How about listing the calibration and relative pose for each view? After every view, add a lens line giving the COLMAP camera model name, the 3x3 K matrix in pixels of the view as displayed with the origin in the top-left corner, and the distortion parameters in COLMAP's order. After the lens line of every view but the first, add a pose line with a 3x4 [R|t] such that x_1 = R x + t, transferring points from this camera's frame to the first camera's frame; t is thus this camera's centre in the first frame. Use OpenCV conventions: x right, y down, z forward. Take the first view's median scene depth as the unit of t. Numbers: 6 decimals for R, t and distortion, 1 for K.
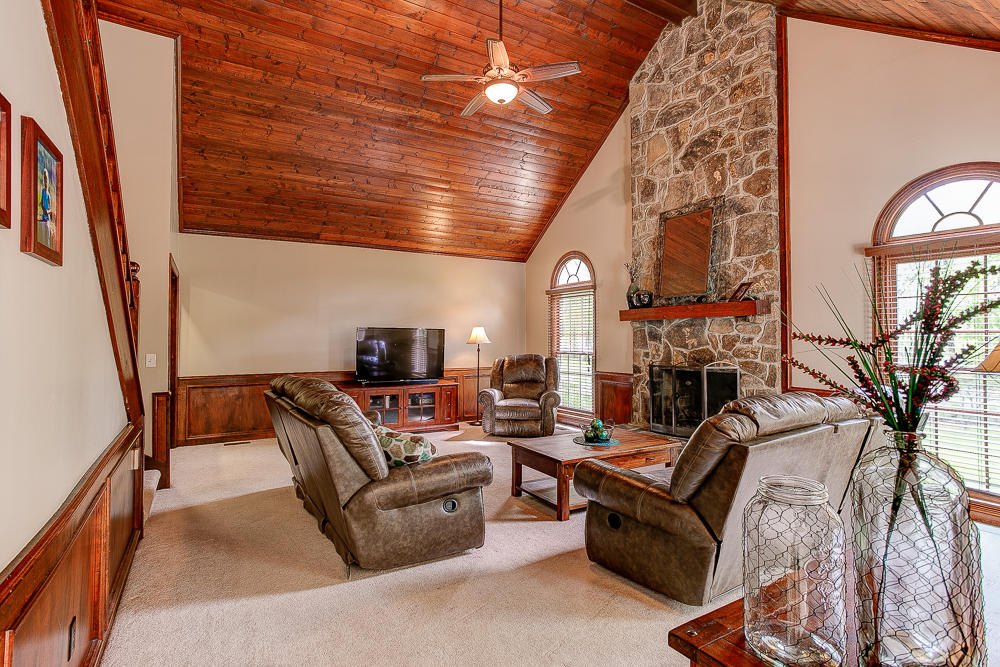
lens RADIAL K [[497.0, 0, 497.7], [0, 497.0, 336.0], [0, 0, 1]] dist [-0.027061, 0.011606]
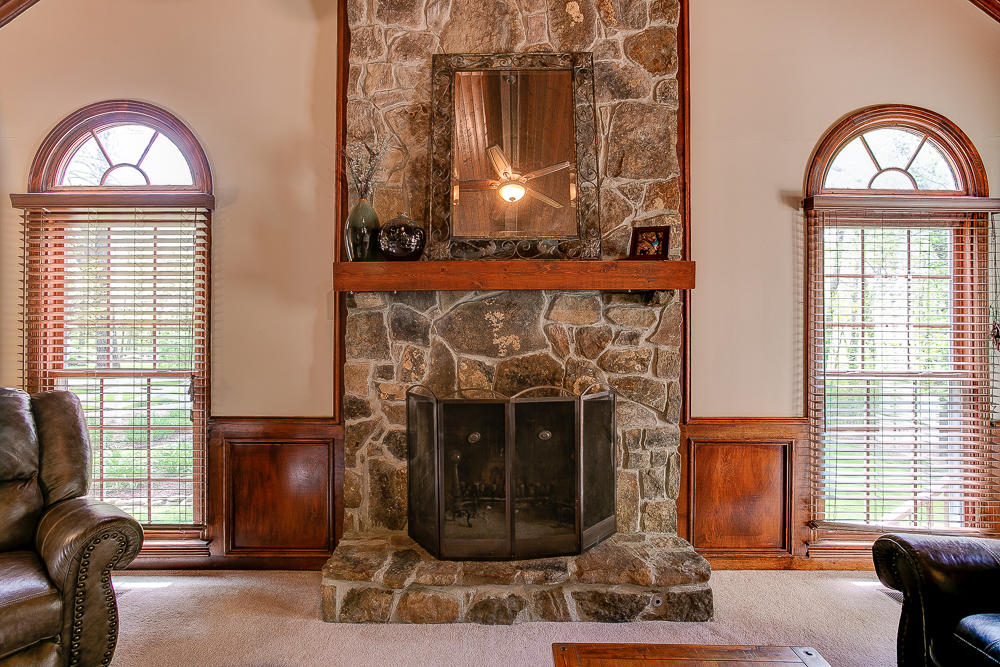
lens RADIAL K [[497.0, 0, 494.8], [0, 497.0, 326.2], [0, 0, 1]] dist [-0.027061, 0.011606]
pose [[0.526228, 0.015844, 0.850196, -0.015540], [-0.005339, 0.999868, -0.015329, 0.003735], [-0.850327, 0.003527, 0.526244, 0.620782]]
